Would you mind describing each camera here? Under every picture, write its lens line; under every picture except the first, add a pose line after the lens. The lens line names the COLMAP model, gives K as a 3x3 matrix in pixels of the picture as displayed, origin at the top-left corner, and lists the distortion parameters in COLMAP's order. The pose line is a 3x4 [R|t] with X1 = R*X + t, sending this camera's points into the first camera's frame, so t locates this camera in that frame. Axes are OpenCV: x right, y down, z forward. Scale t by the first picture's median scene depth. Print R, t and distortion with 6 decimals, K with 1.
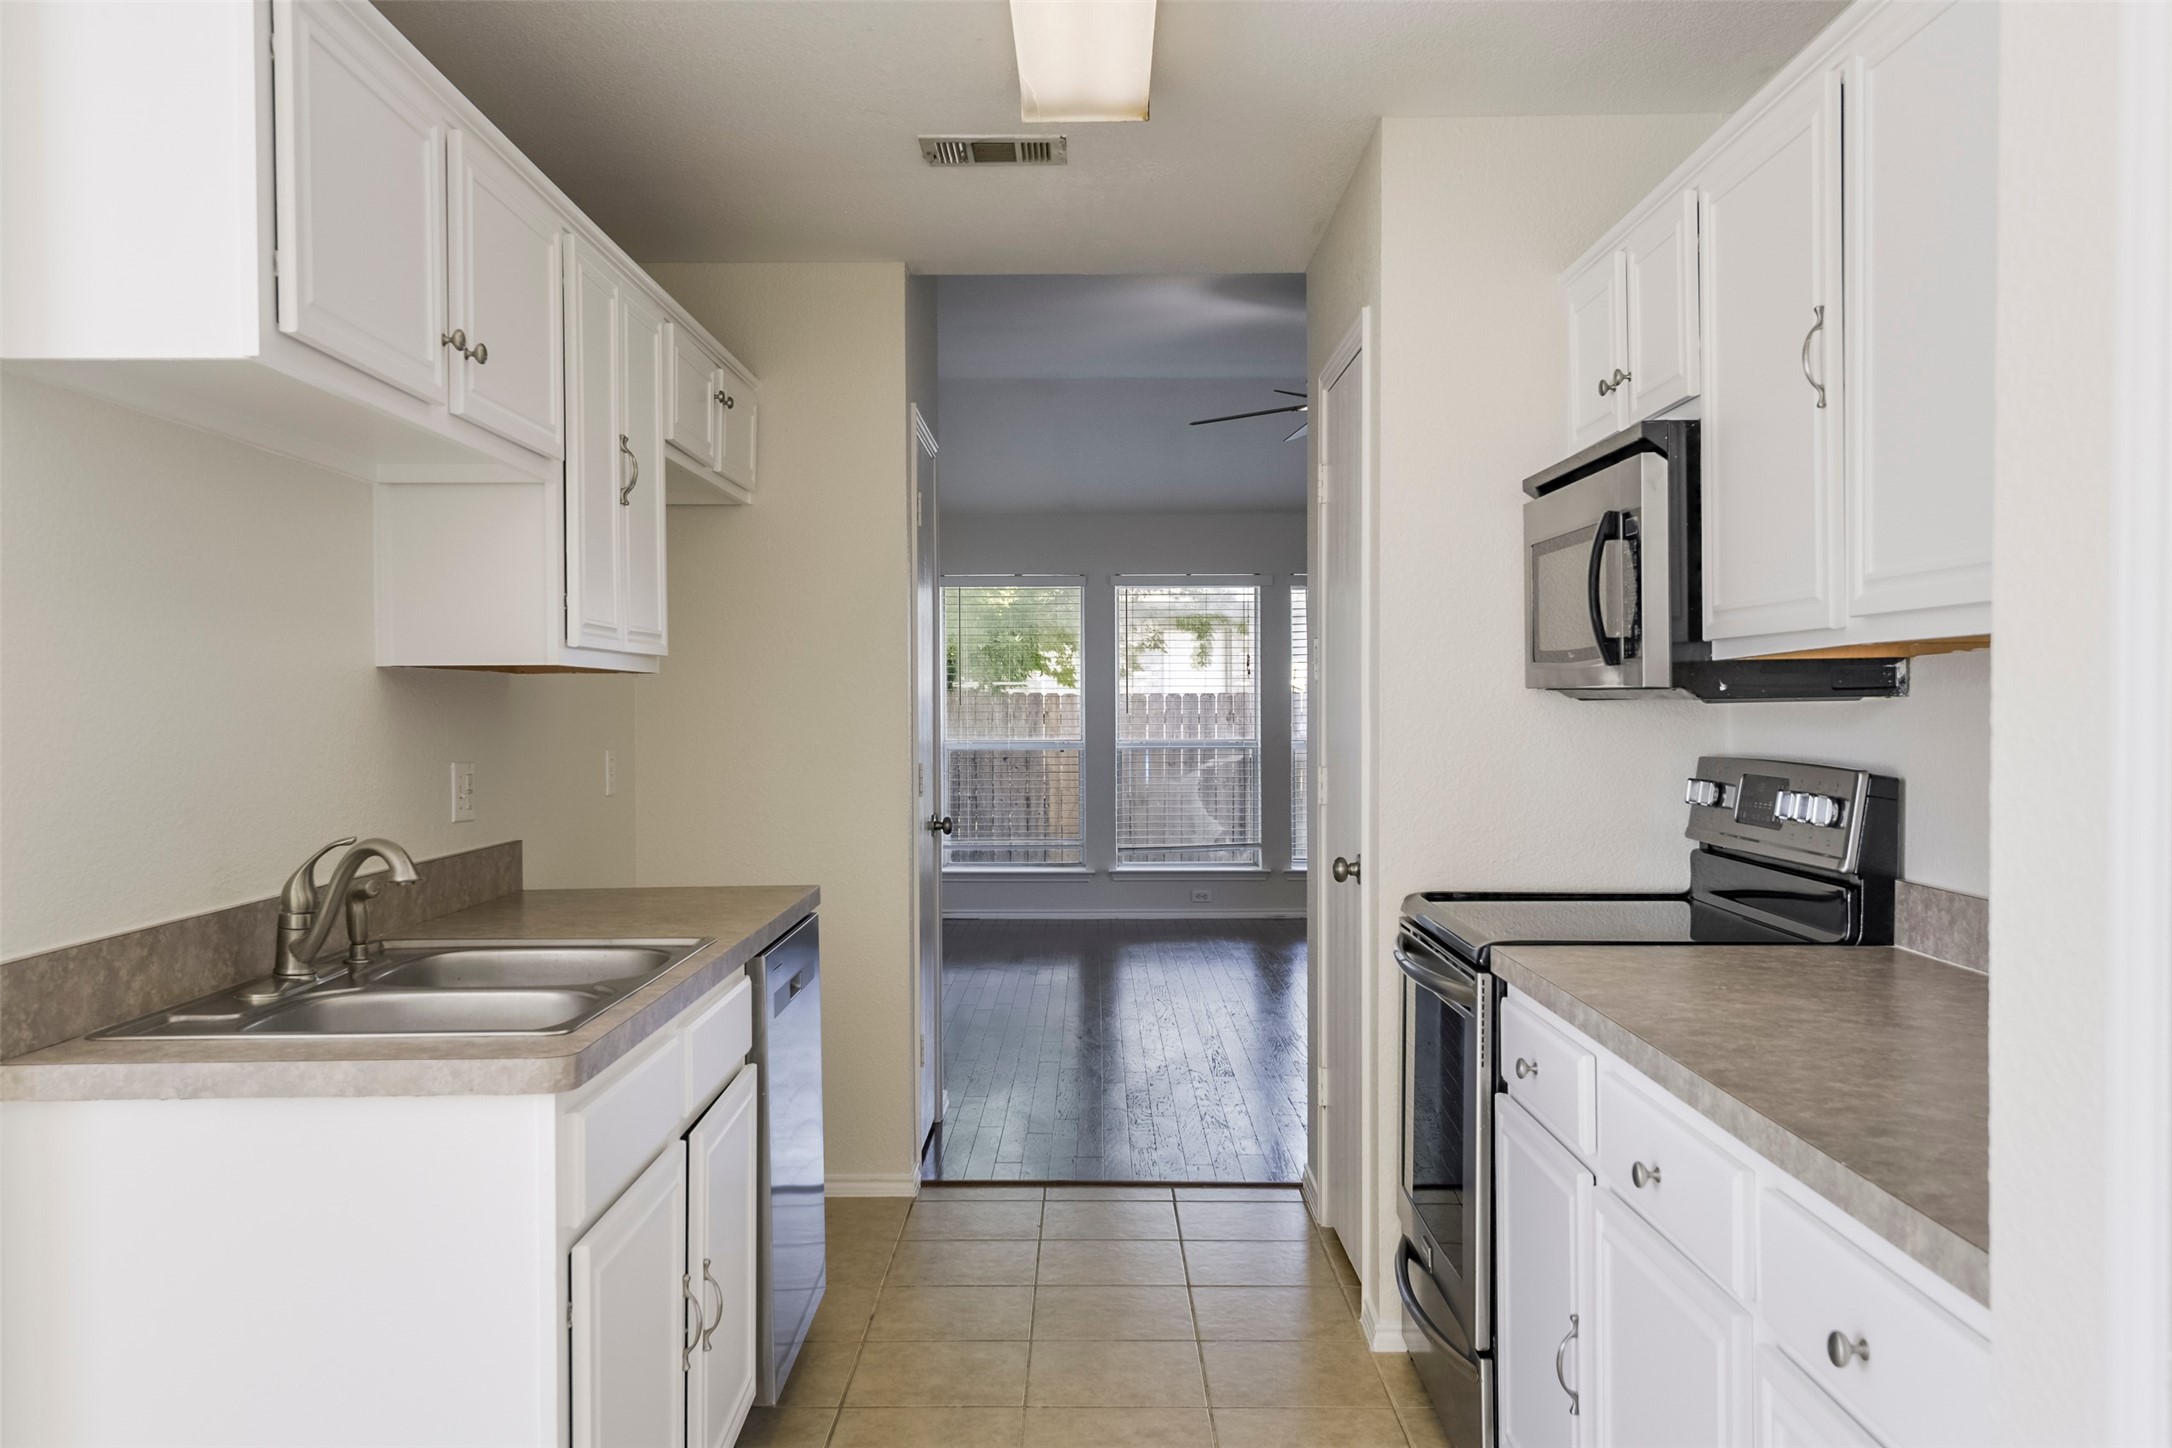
lens RADIAL K [[1880.6, 0, 1086.0], [0, 1880.6, 724.0], [0, 0, 1]] dist [0.057740, 0.003347]
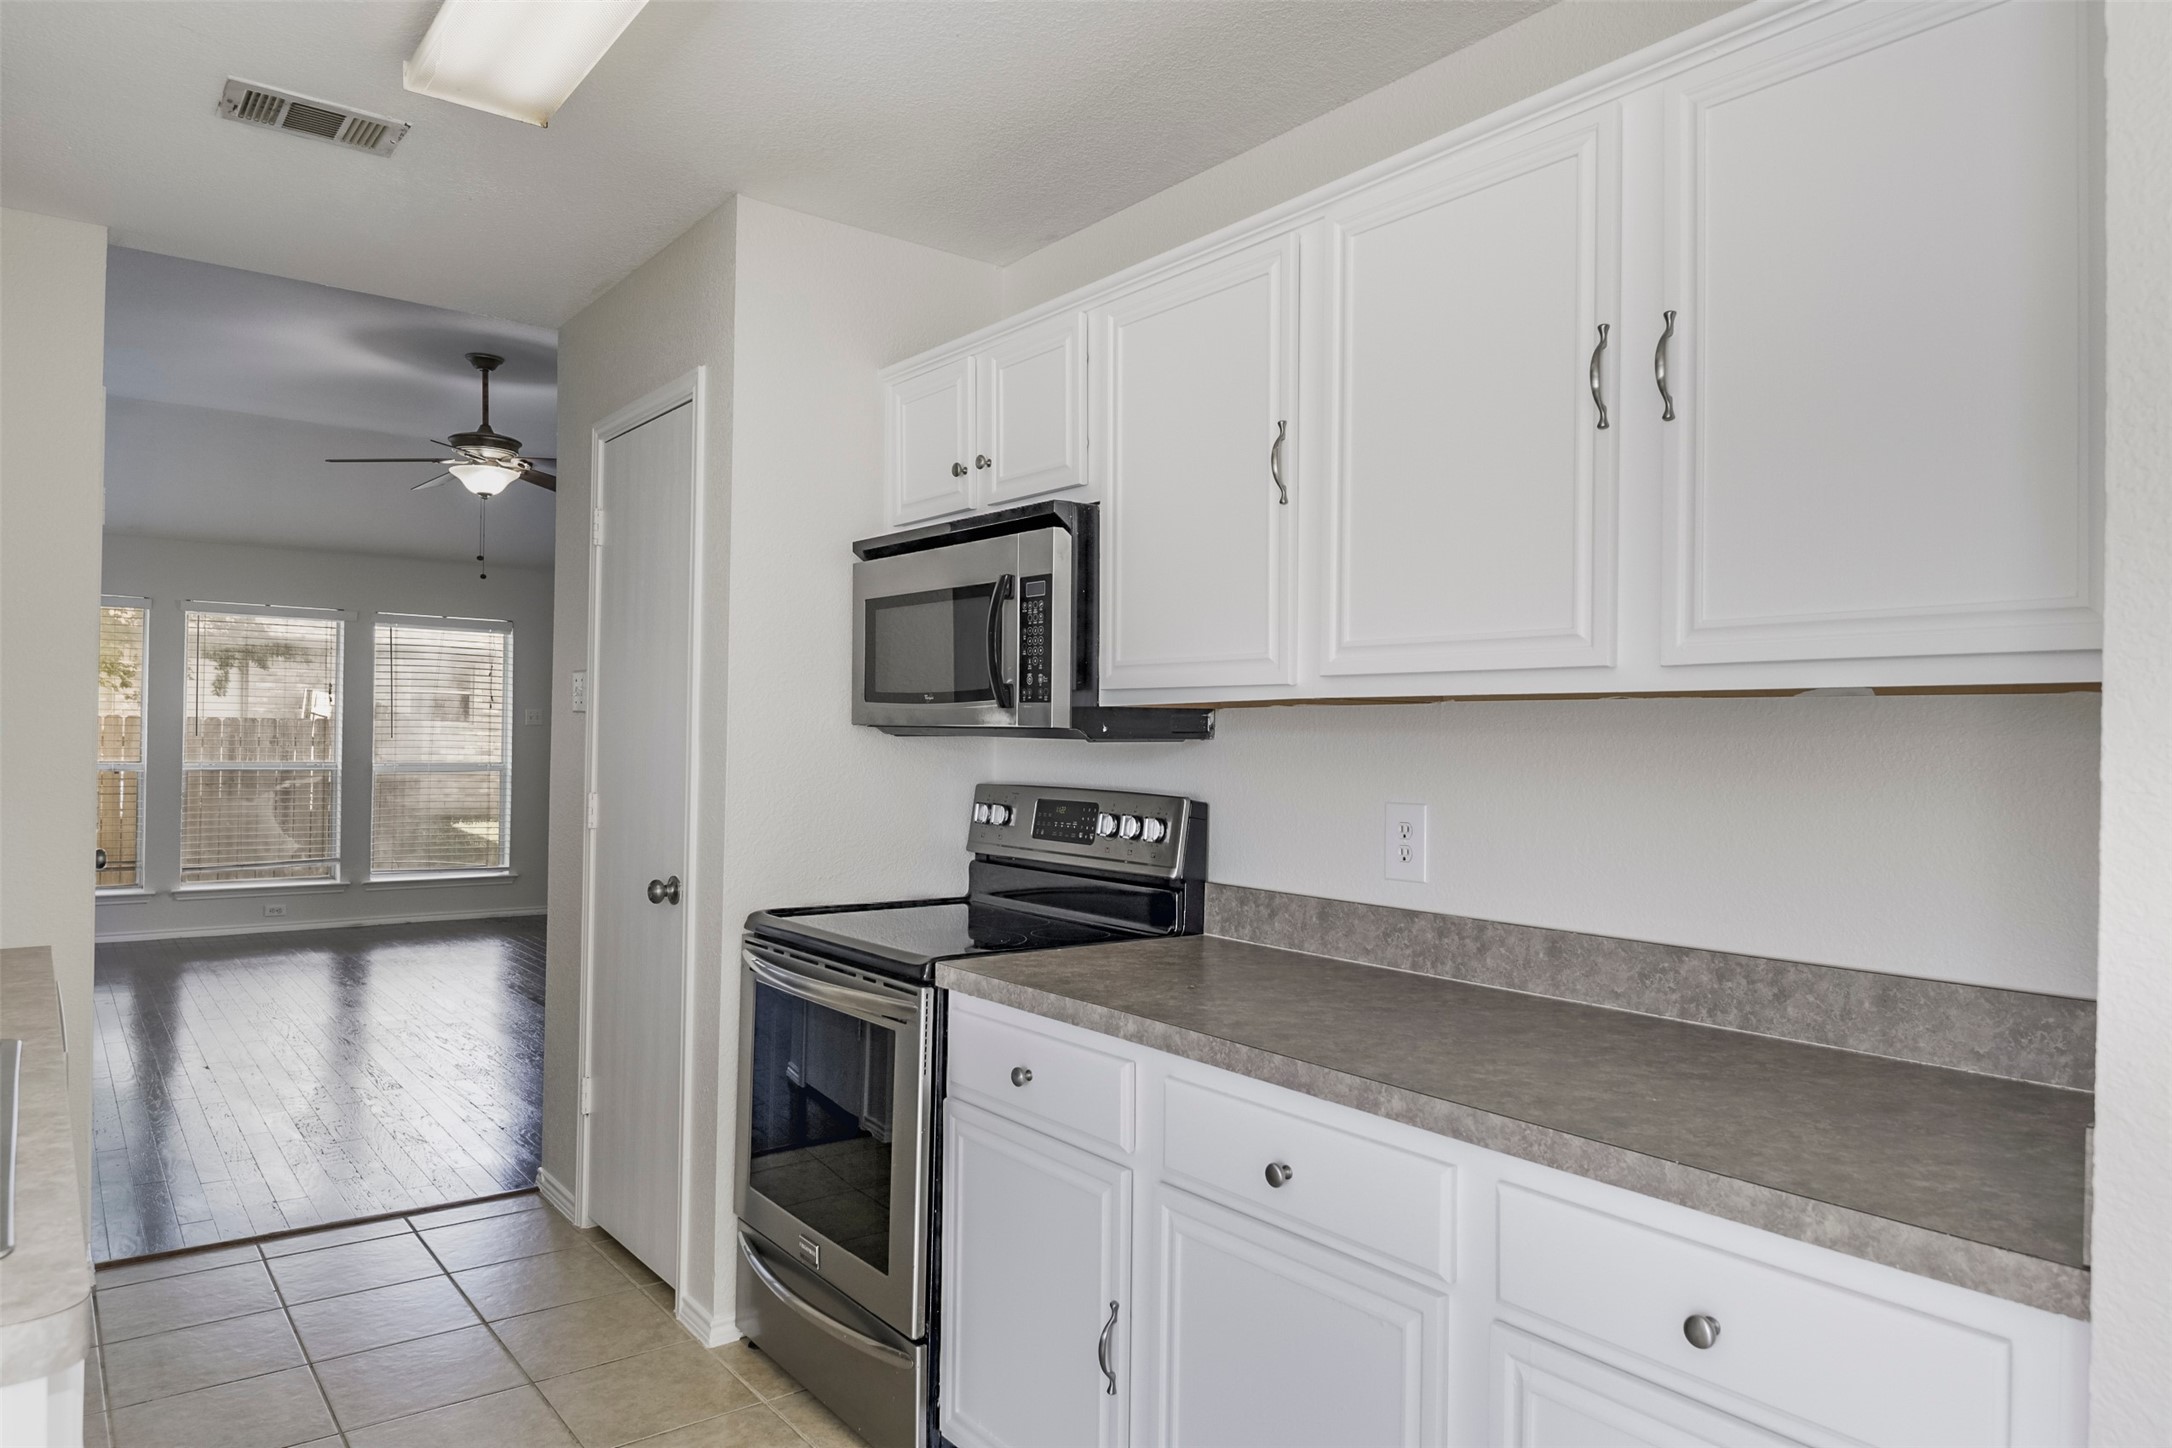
lens RADIAL K [[1365.8, 0, 1086.0], [0, 1365.8, 724.0], [0, 0, 1]] dist [0.020899, -0.033067]
pose [[0.773965, 0.024554, 0.632753, -0.201863], [-0.012388, 0.999644, -0.023638, -0.001803], [-0.633108, 0.010456, 0.773993, 0.307179]]
